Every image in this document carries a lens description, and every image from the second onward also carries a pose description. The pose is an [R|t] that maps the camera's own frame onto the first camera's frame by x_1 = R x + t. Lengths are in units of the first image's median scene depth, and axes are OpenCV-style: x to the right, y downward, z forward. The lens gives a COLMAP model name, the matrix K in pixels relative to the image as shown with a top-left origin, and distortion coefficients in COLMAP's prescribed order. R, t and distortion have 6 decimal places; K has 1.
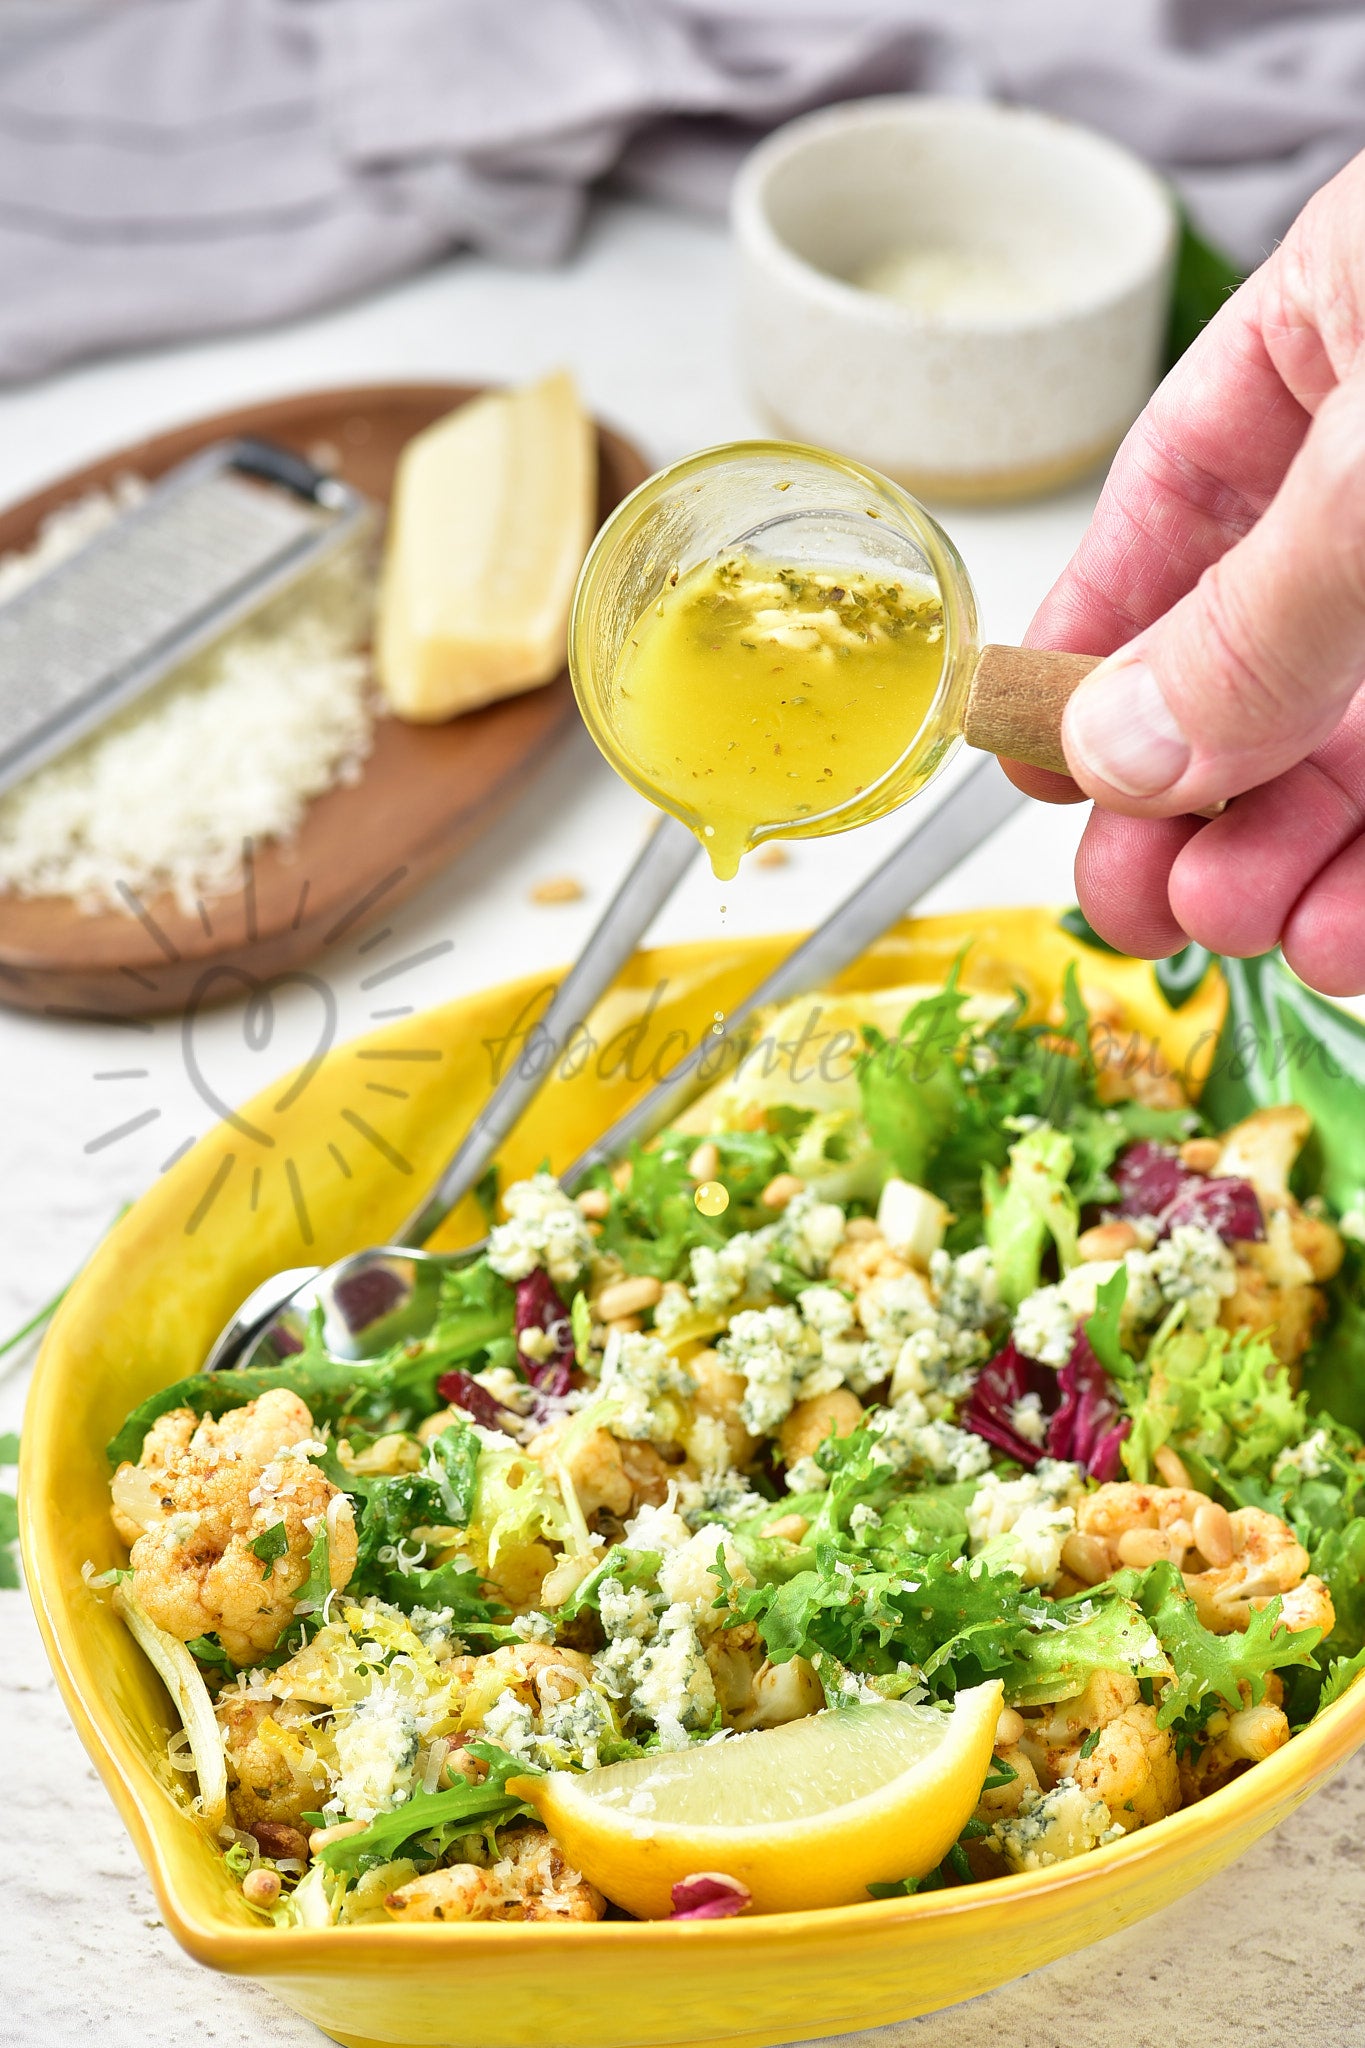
lens RADIAL K [[7046.8, 0, 680.8], [0, 7046.8, 990.0], [0, 0, 1]] dist [-0.076894, -3.689388]
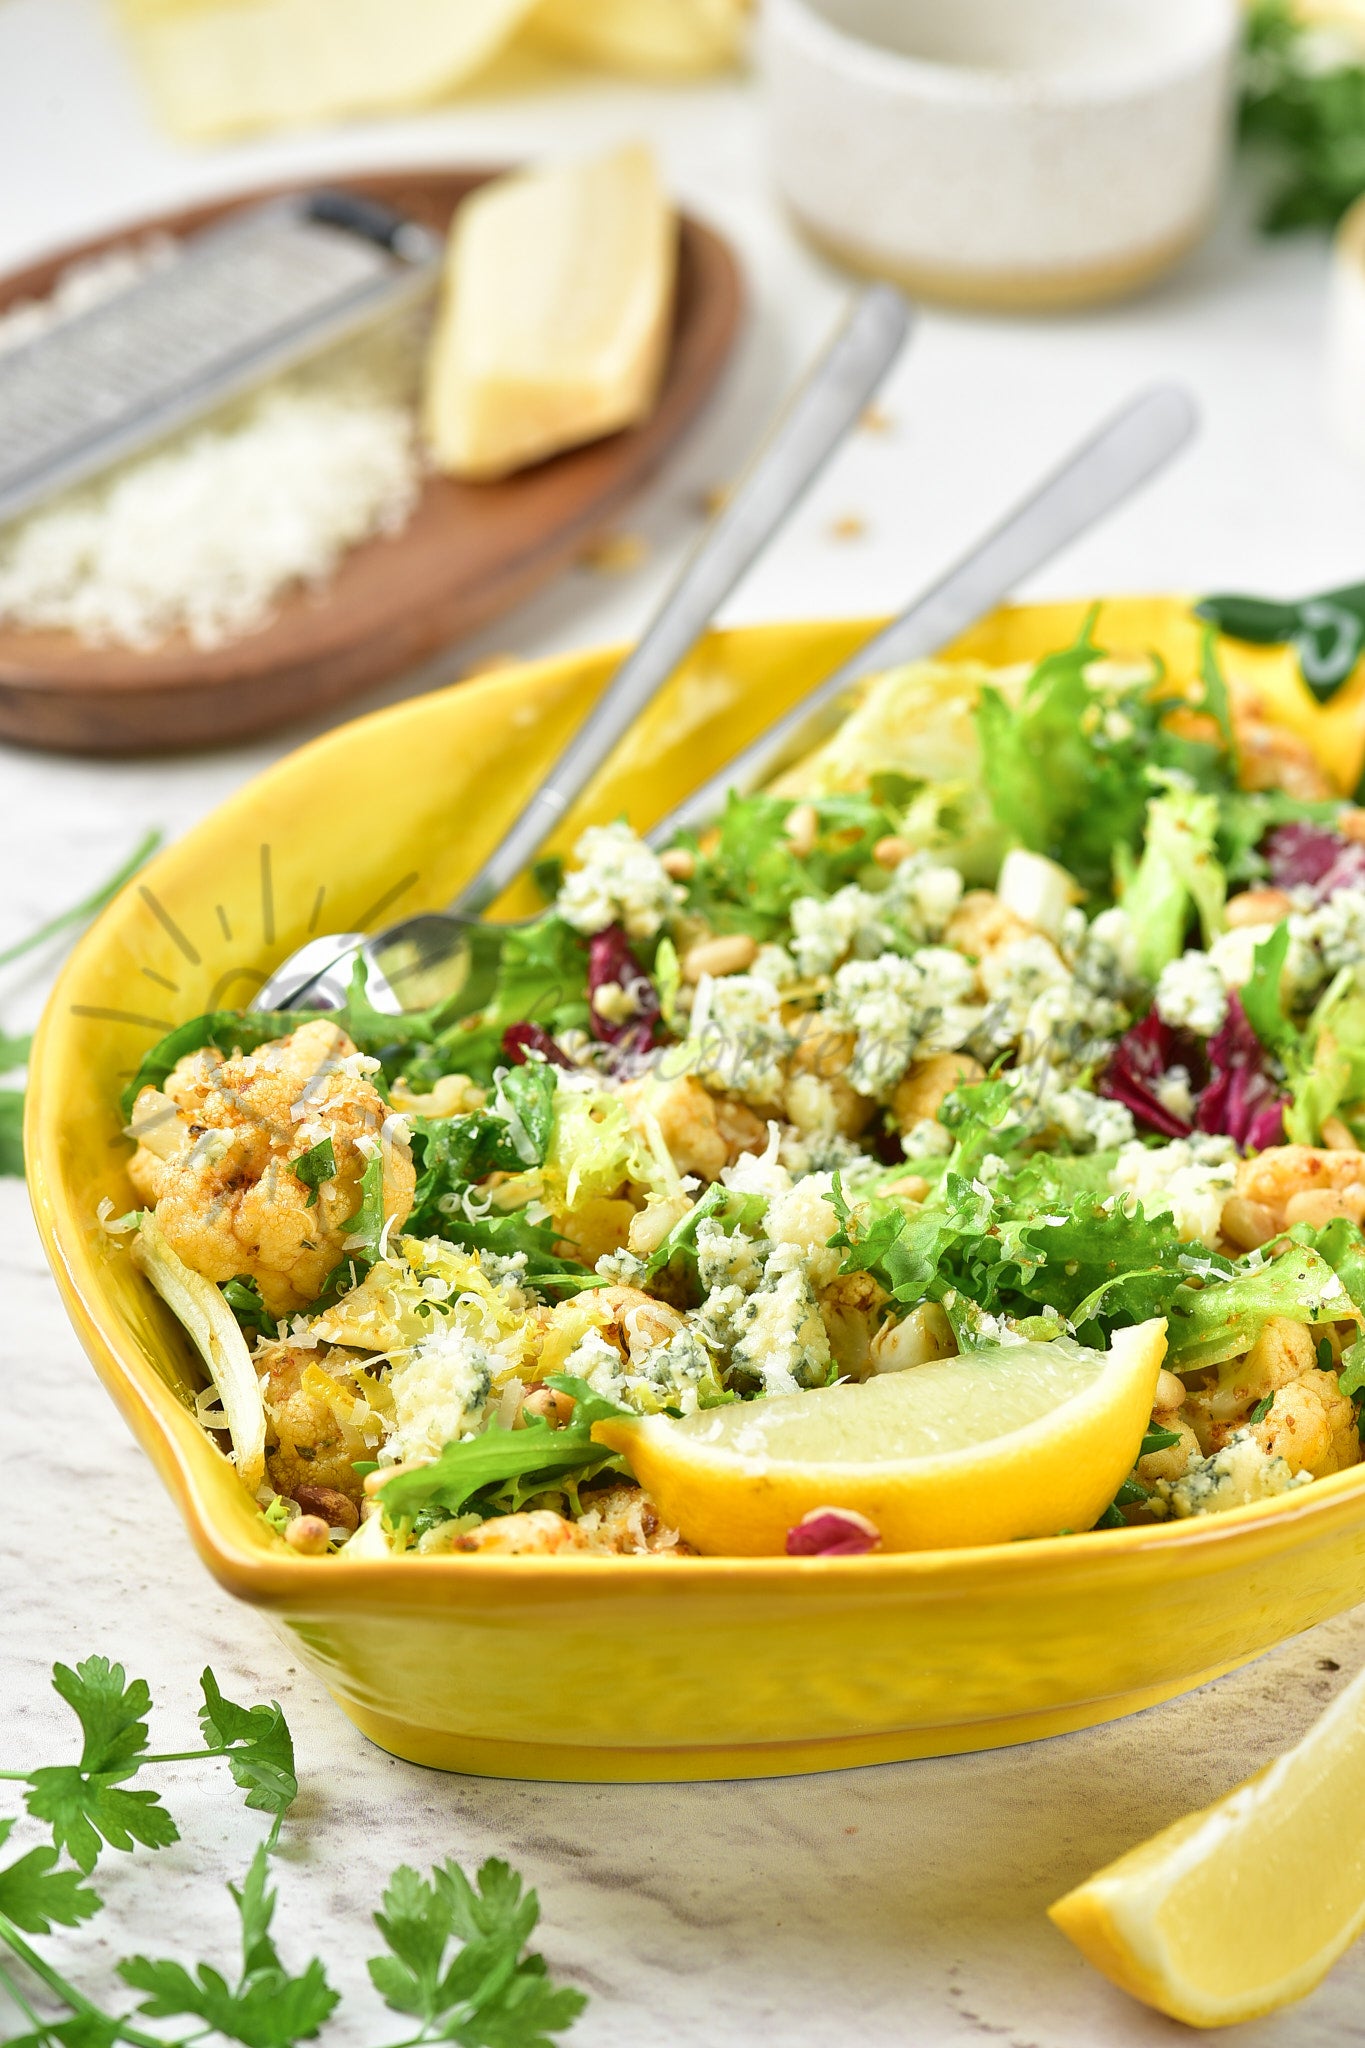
lens RADIAL K [[7046.8, 0, 680.8], [0, 7046.8, 990.0], [0, 0, 1]] dist [-0.076894, -3.689388]
pose [[0.999897, 0.006500, 0.012786, -0.024395], [-0.005402, 0.996441, -0.084115, 0.127059], [-0.013287, 0.084037, 0.996374, 0.131524]]
